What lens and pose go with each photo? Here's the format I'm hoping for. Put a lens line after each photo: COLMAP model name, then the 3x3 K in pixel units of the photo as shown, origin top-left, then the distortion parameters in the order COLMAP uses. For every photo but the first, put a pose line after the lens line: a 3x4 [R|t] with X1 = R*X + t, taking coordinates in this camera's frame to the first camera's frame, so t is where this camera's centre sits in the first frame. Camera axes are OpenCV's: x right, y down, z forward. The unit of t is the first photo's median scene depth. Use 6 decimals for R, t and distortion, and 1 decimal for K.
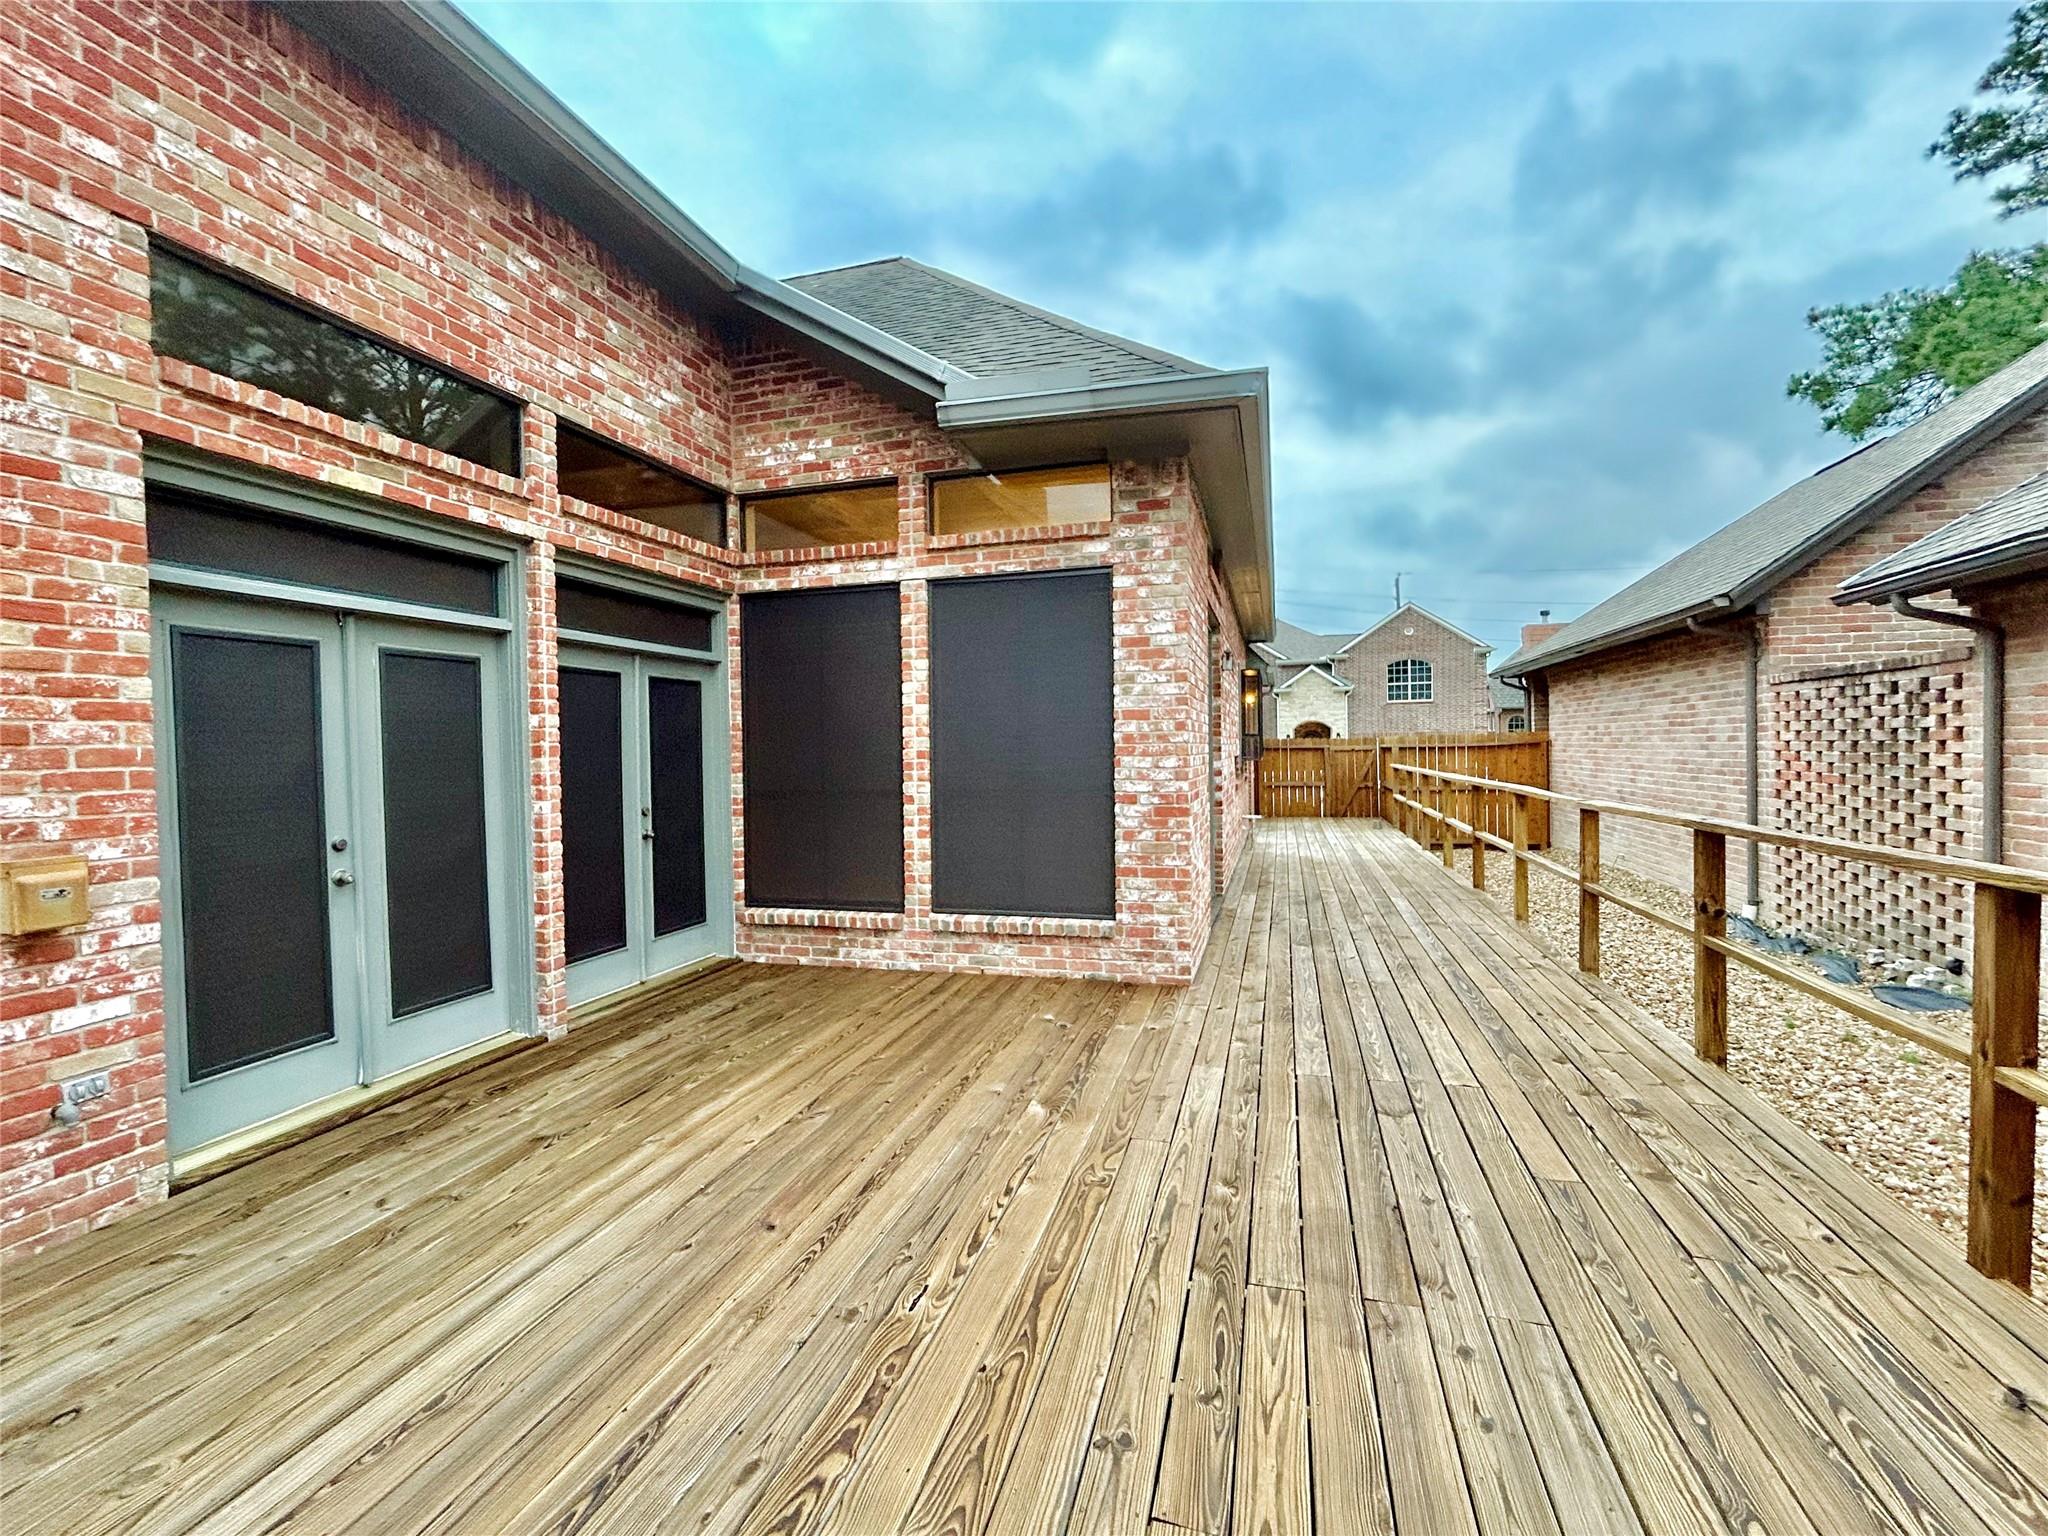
lens RADIAL K [[892.0, 0, 1021.6], [0, 892.0, 769.1], [0, 0, 1]] dist [-0.002369, -0.000114]
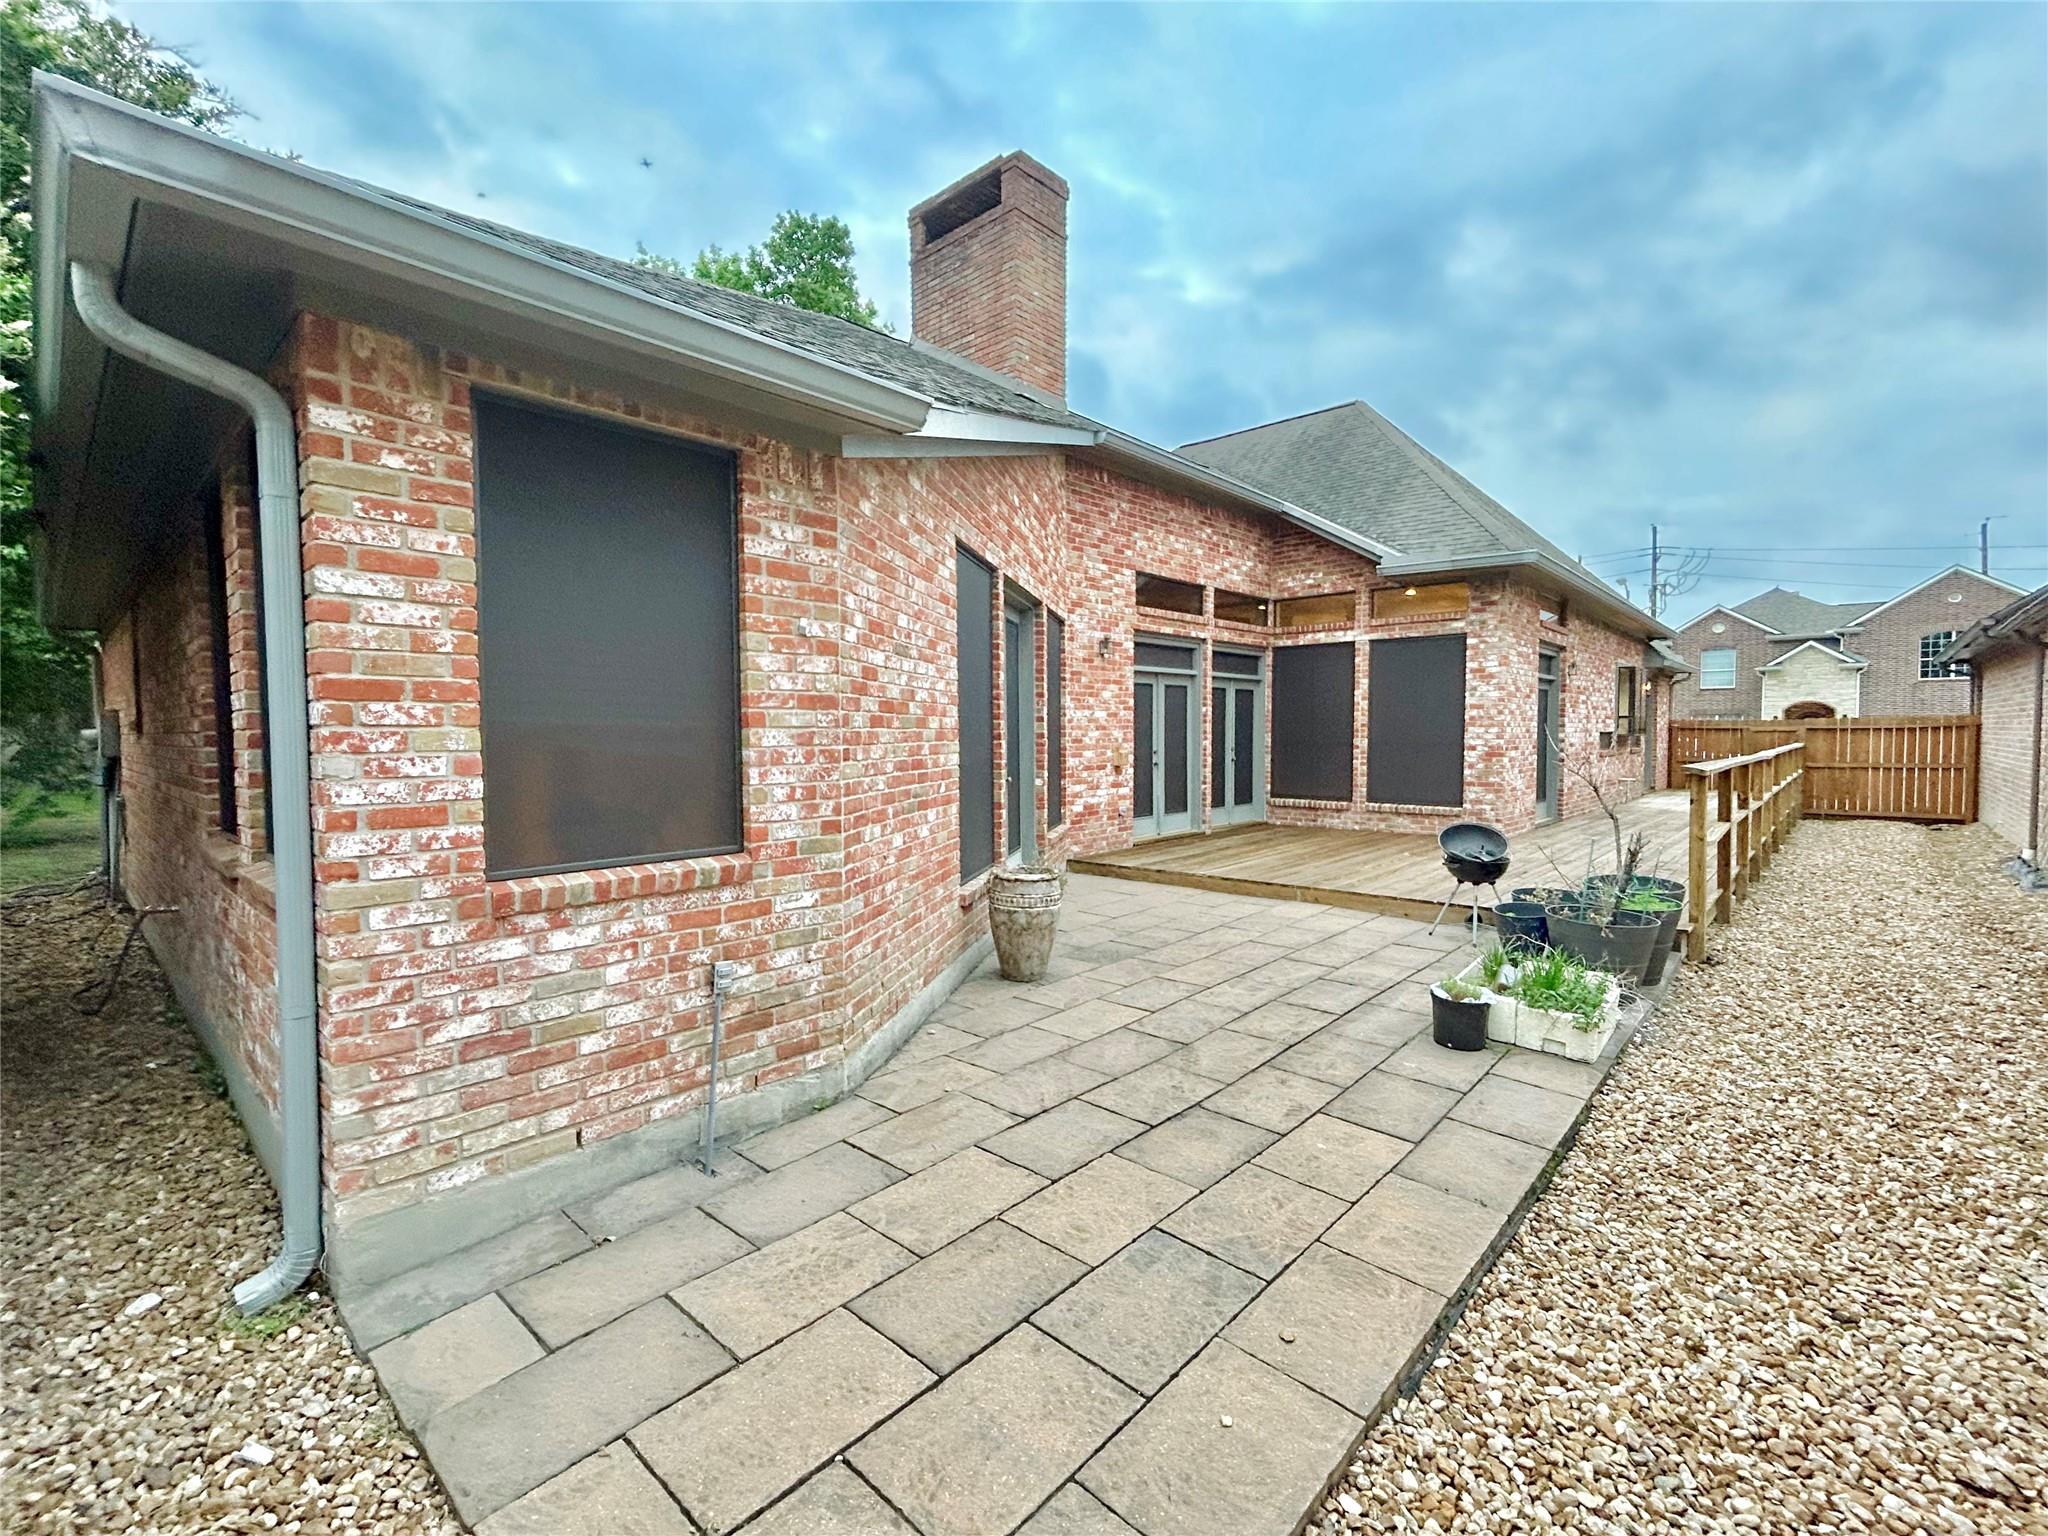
lens RADIAL K [[892.0, 0, 1020.4], [0, 892.0, 763.8], [0, 0, 1]] dist [-0.002369, -0.000114]
pose [[0.891910, 0.031363, -0.451125, 0.121517], [-0.022618, 0.999437, 0.024765, 0.042973], [0.451648, -0.011885, 0.892117, -1.289874]]
